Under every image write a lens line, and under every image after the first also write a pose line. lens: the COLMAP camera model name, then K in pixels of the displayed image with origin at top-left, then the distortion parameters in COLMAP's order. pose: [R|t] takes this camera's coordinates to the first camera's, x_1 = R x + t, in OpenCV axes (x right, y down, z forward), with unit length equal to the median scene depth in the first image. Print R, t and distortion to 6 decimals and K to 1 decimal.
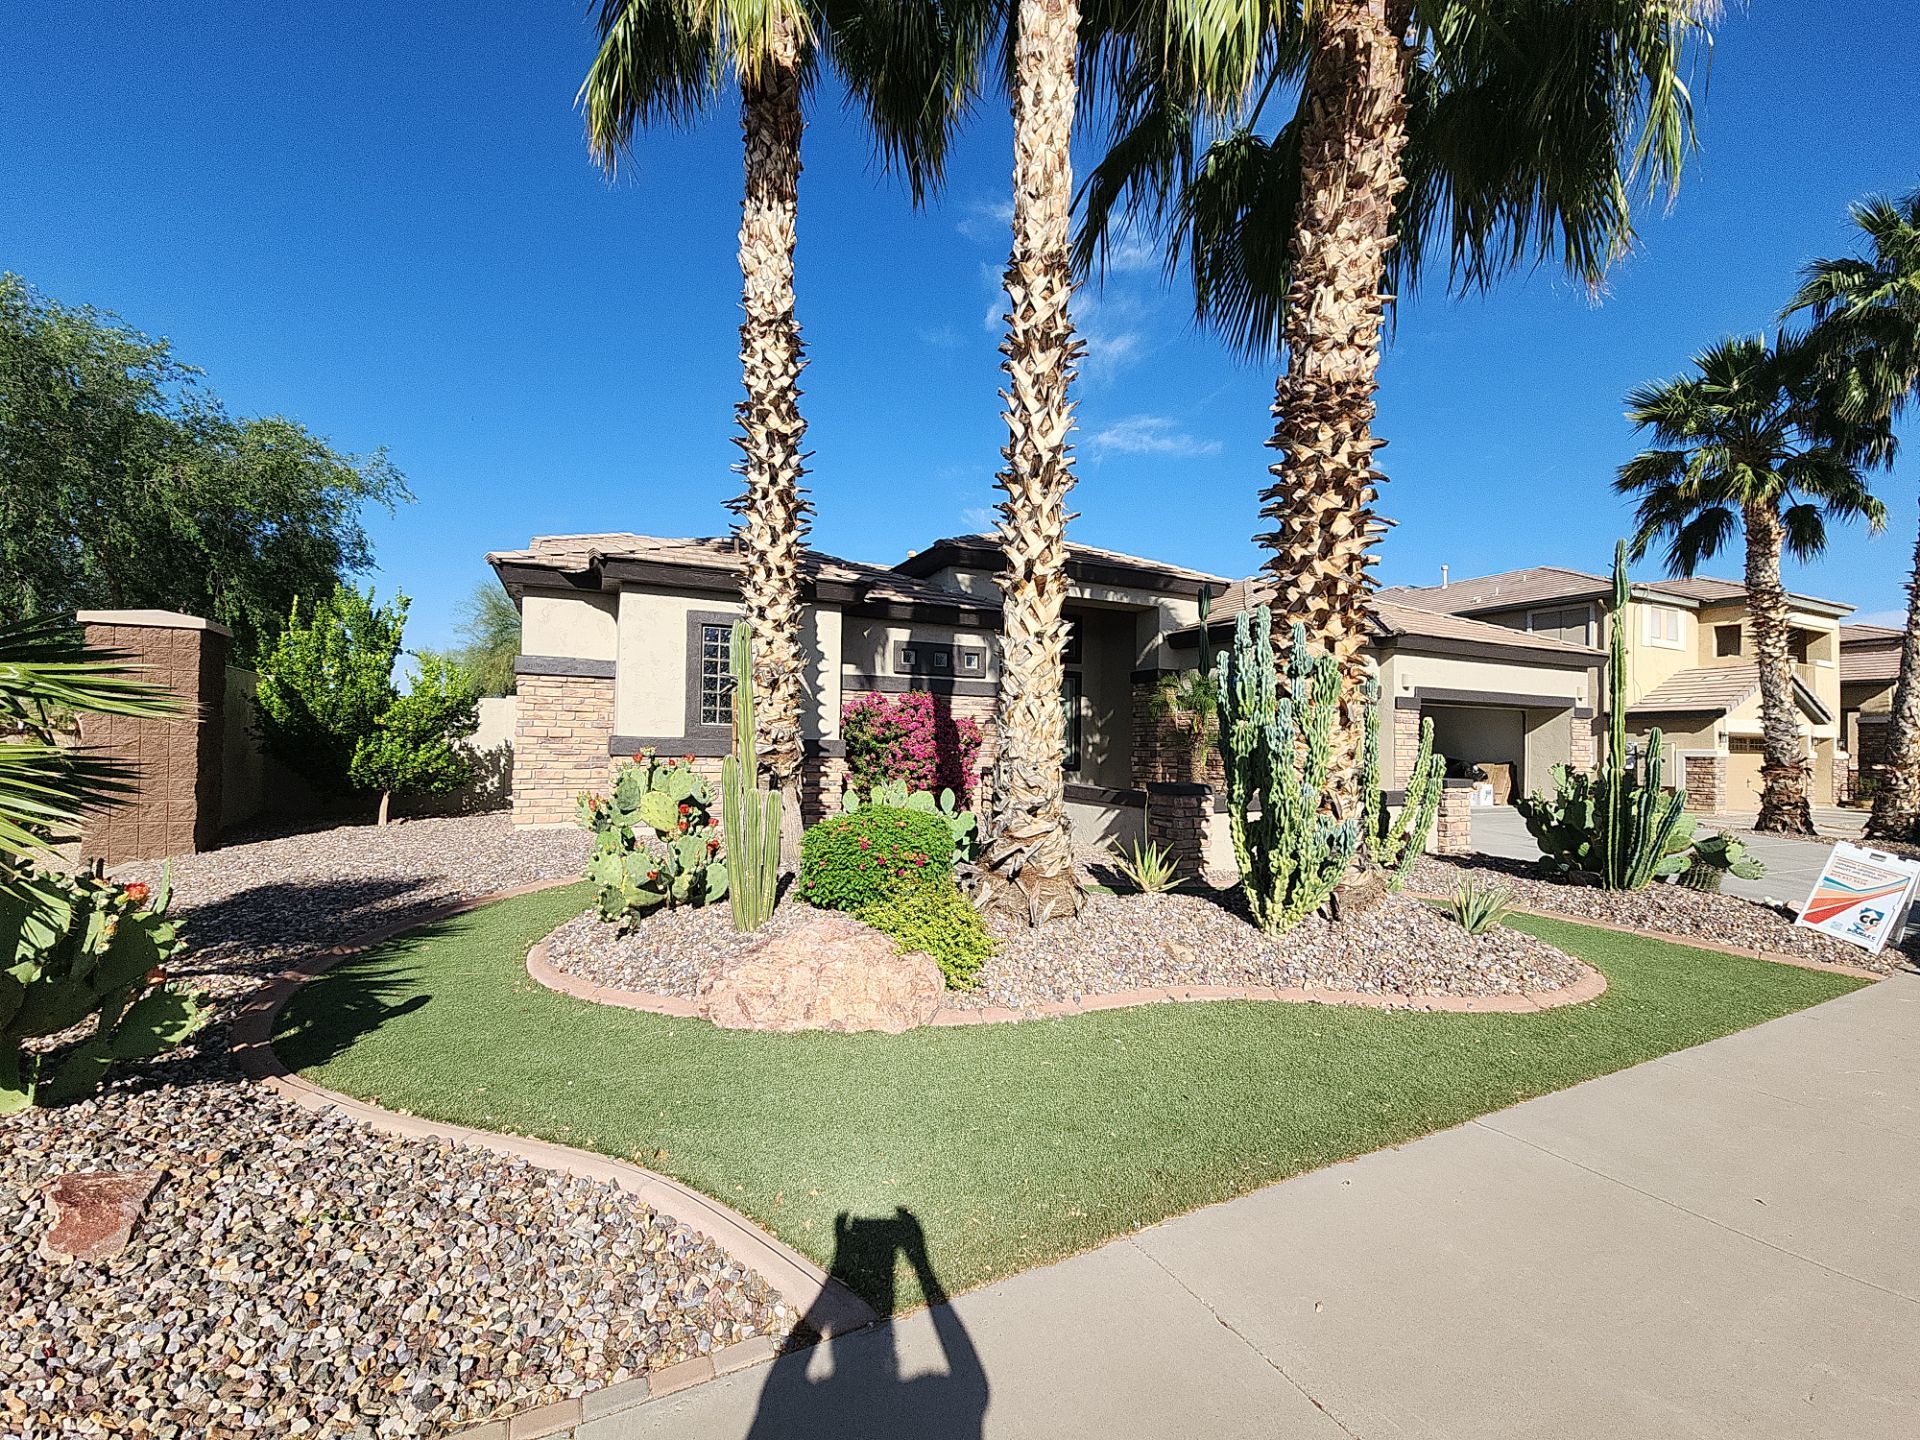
lens RADIAL K [[756.5, 0, 960.0], [0, 756.5, 720.0], [0, 0, 1]] dist [-0.000707, -0.000006]
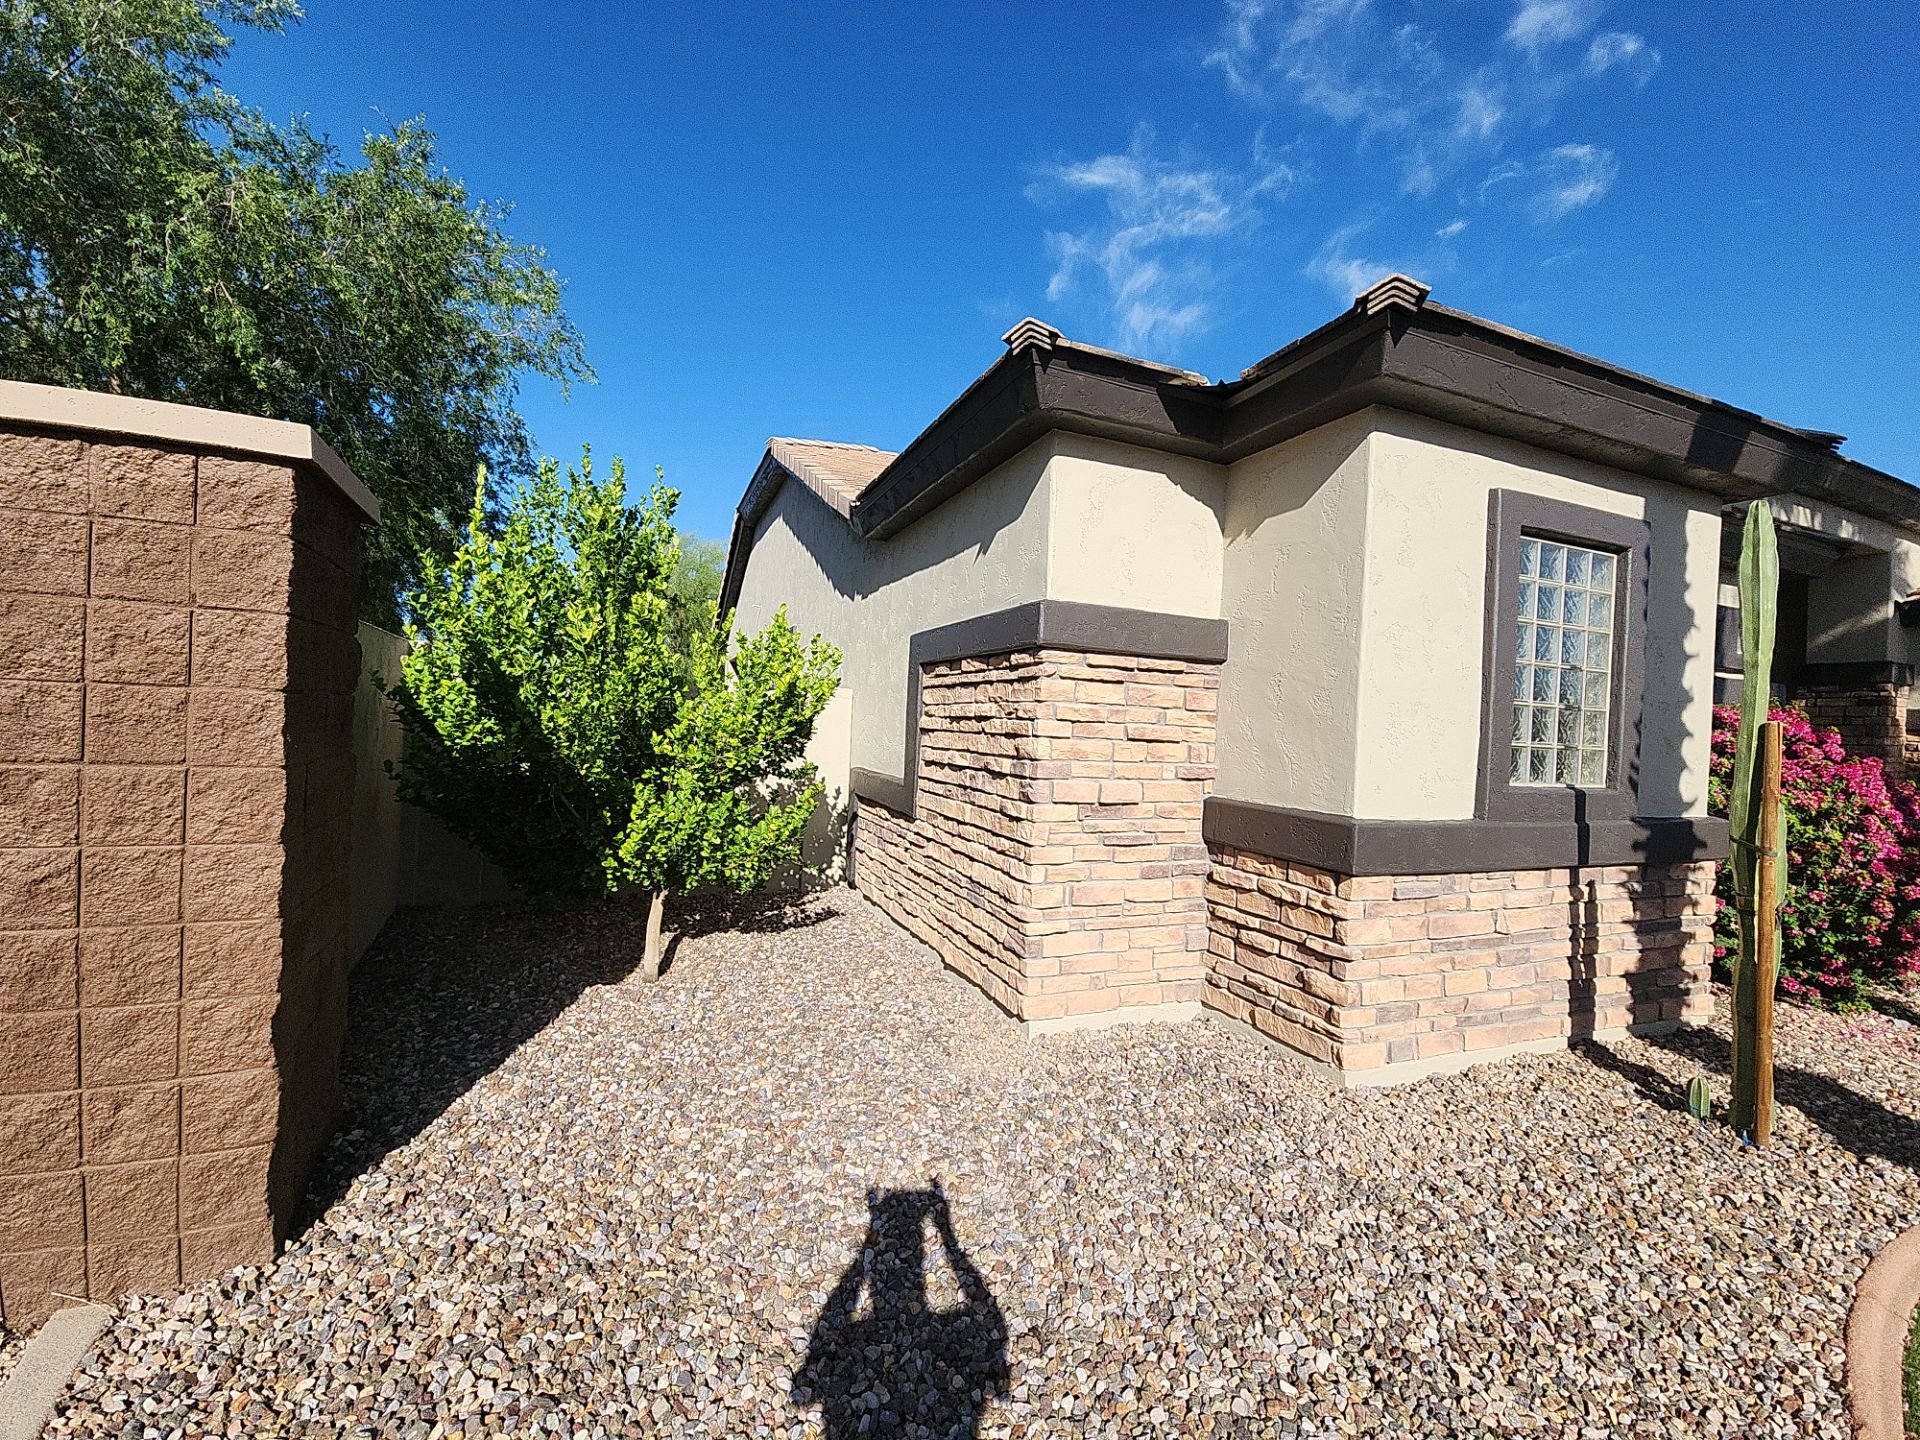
lens RADIAL K [[756.5, 0, 960.0], [0, 756.5, 720.0], [0, 0, 1]] dist [-0.000707, -0.000006]
pose [[0.998353, 0.026562, -0.050856, -0.573596], [-0.025250, 0.999336, 0.026276, -0.030082], [0.051520, -0.024949, 0.998360, 0.565633]]
